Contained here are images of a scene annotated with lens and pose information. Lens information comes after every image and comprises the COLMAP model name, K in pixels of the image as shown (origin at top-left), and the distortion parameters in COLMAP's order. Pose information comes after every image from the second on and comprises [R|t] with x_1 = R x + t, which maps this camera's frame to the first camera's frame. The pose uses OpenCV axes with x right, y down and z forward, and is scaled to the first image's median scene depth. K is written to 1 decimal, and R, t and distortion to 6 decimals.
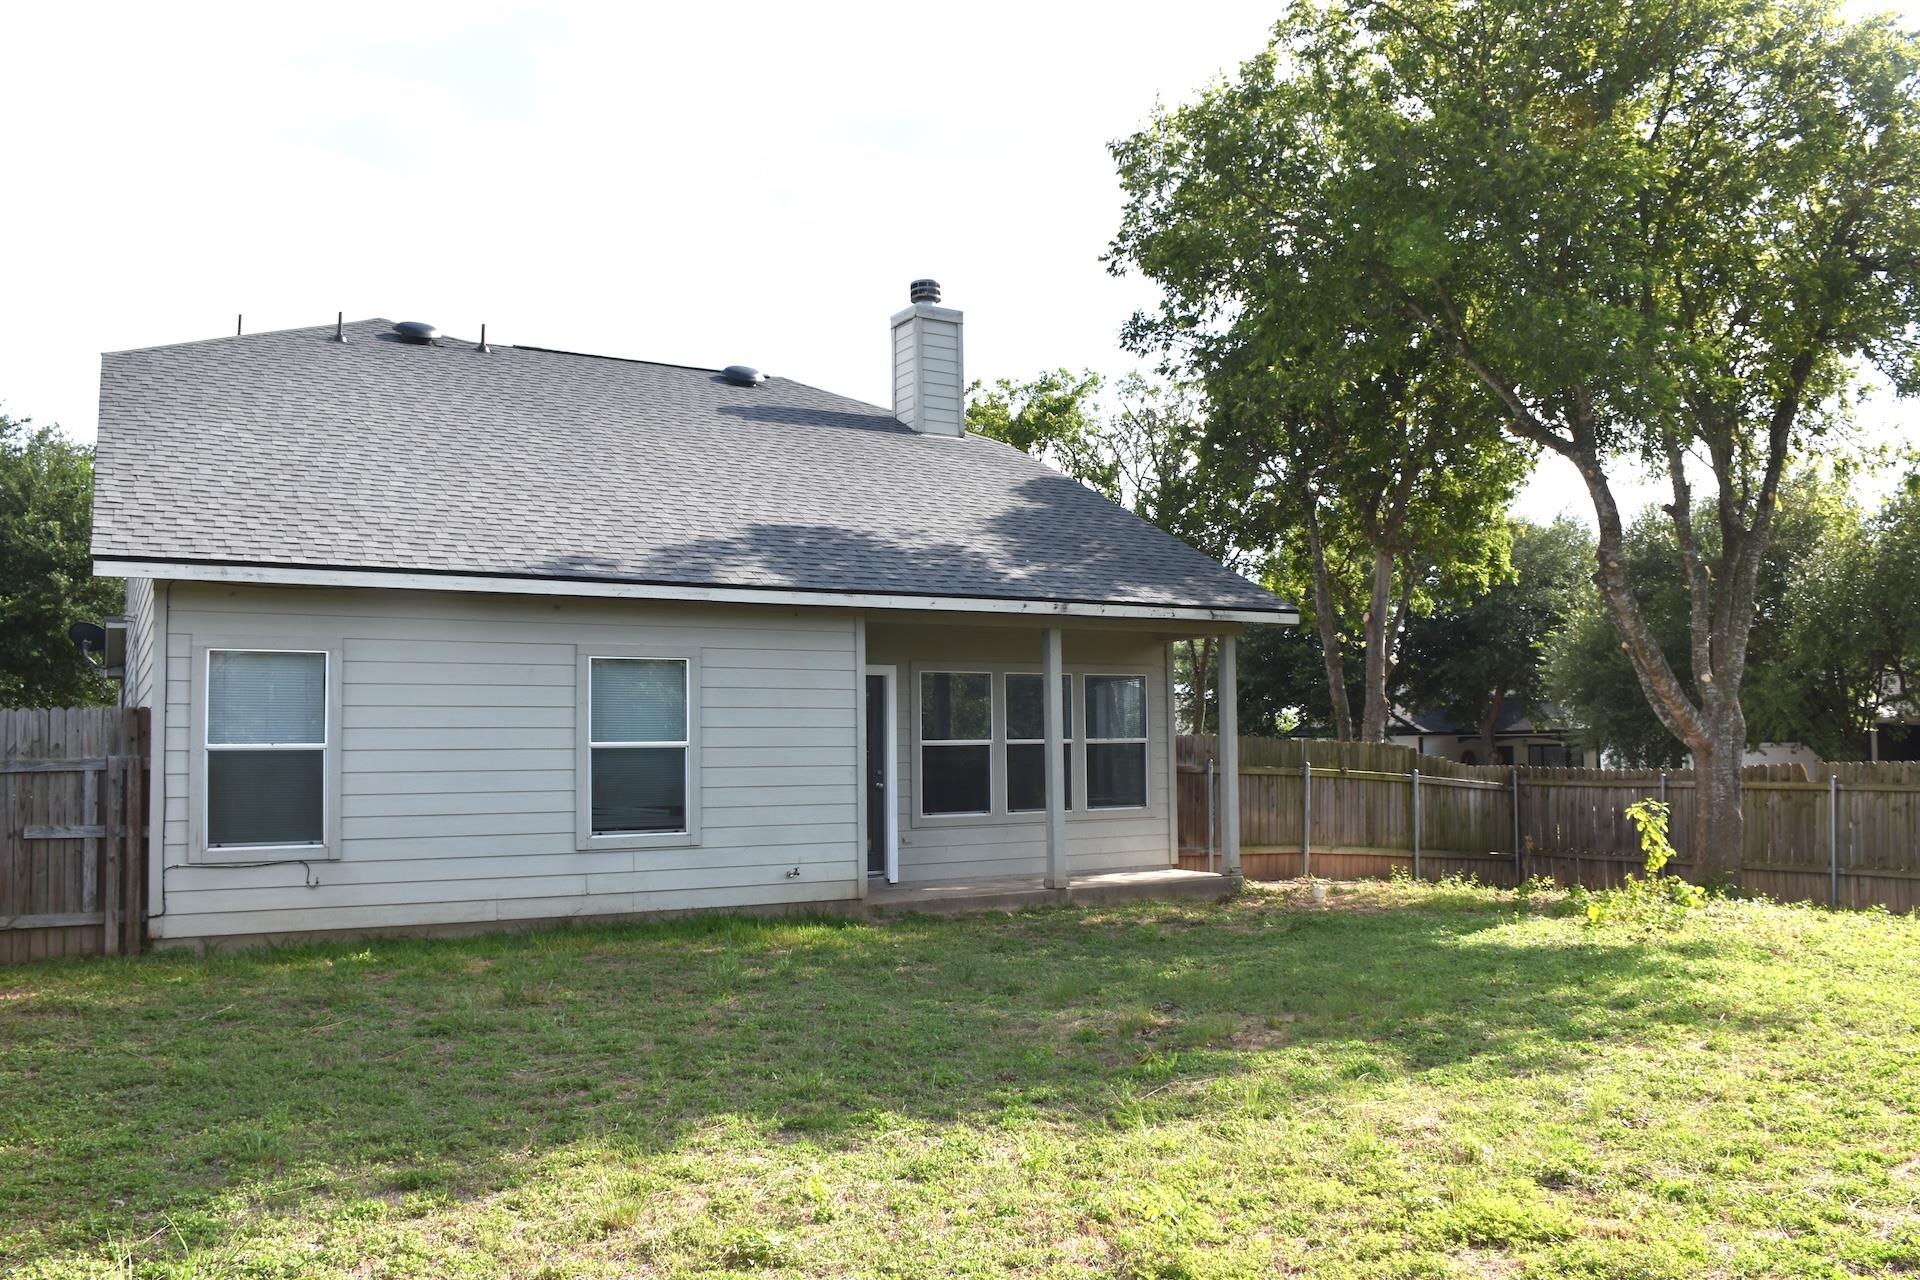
lens RADIAL K [[1501.4, 0, 960.0], [0, 1501.4, 640.0], [0, 0, 1]] dist [-0.091905, 0.001481]
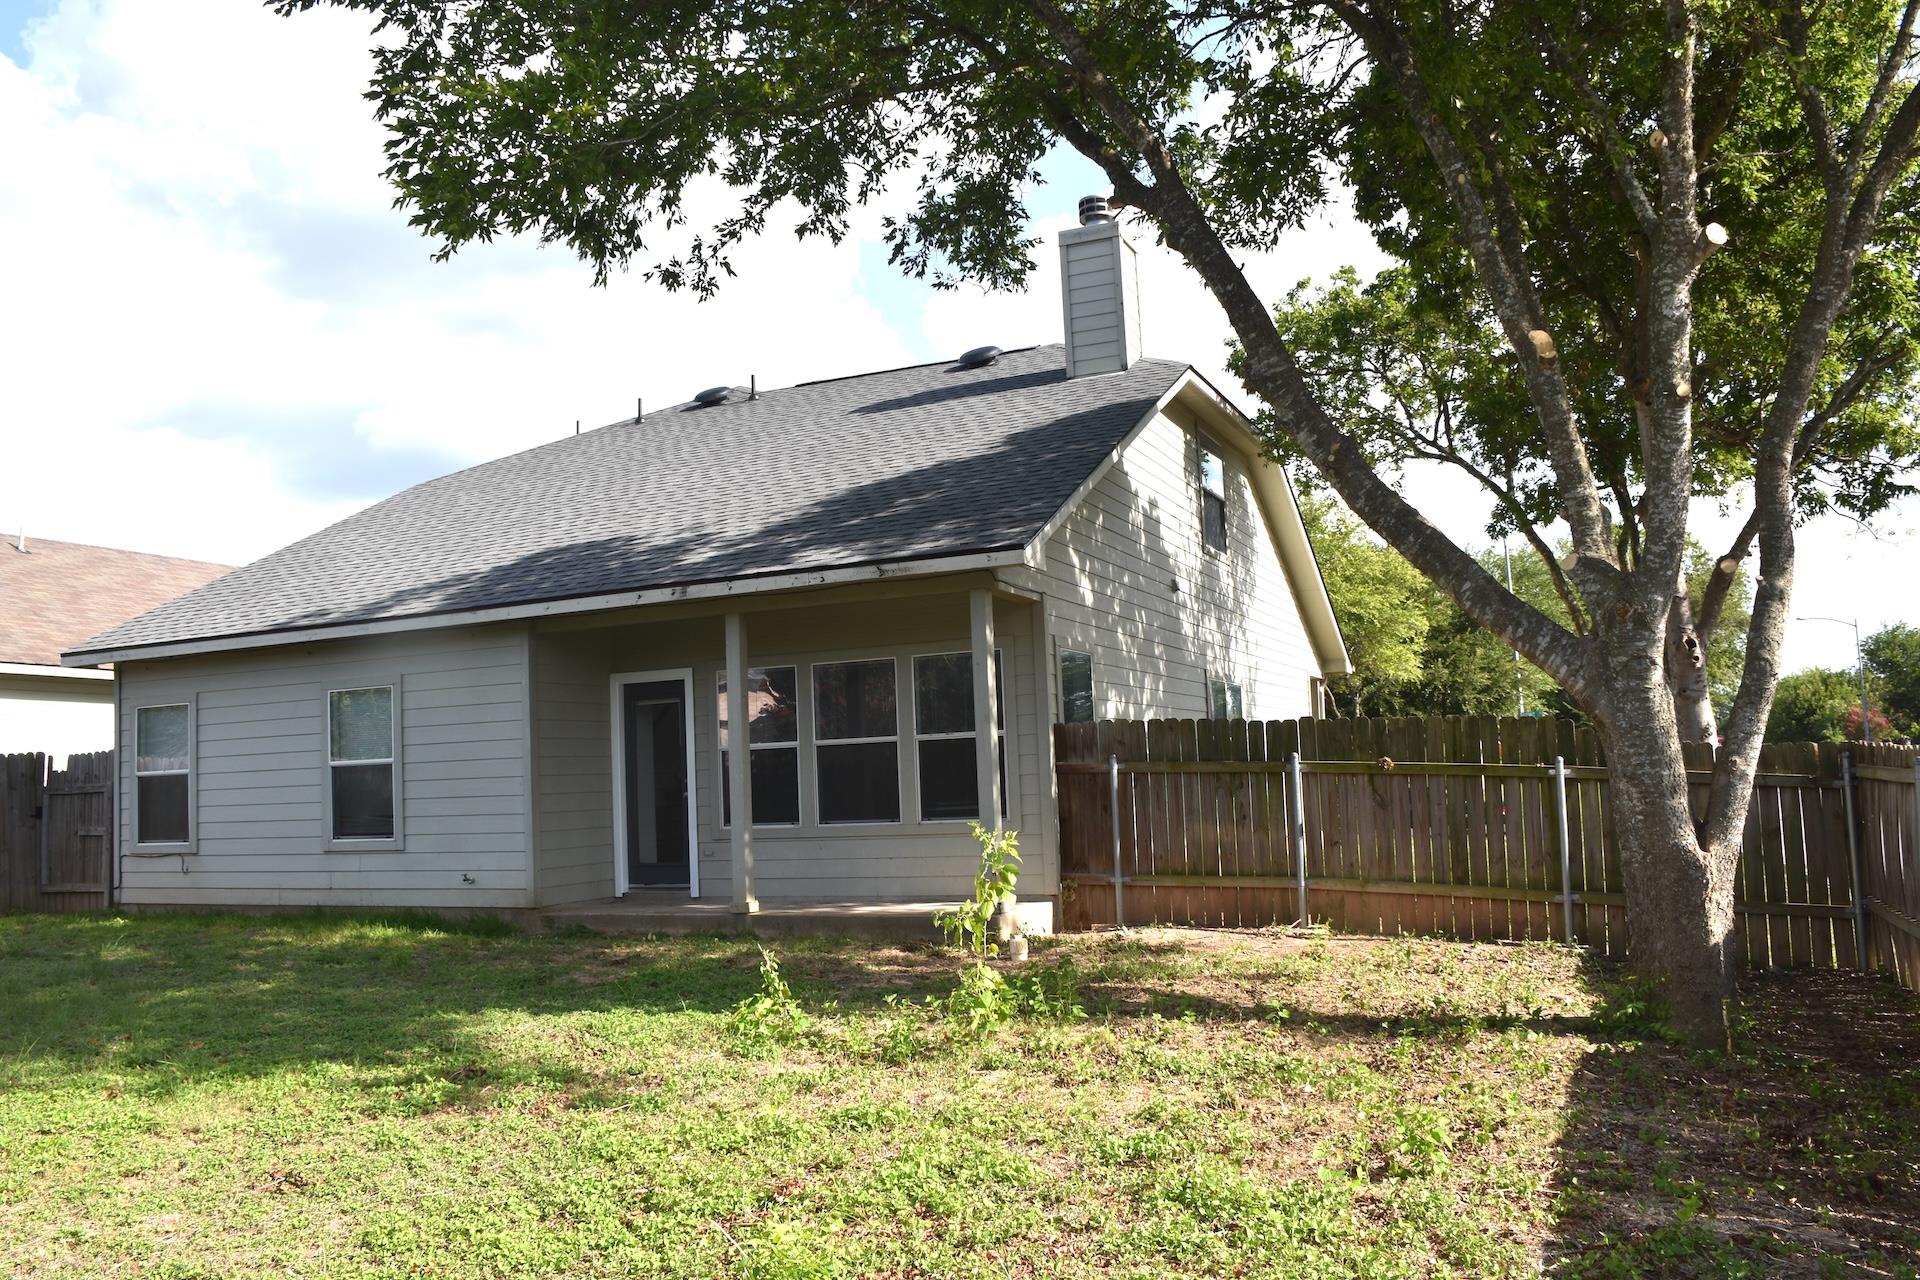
lens RADIAL K [[1480.1, 0, 960.0], [0, 1480.1, 640.0], [0, 0, 1]] dist [-0.056128, -0.000519]
pose [[0.565699, -0.084624, -0.820258, 0.940578], [0.094760, 0.994802, -0.037279, 0.058446], [0.819149, -0.056639, 0.570777, 0.693804]]
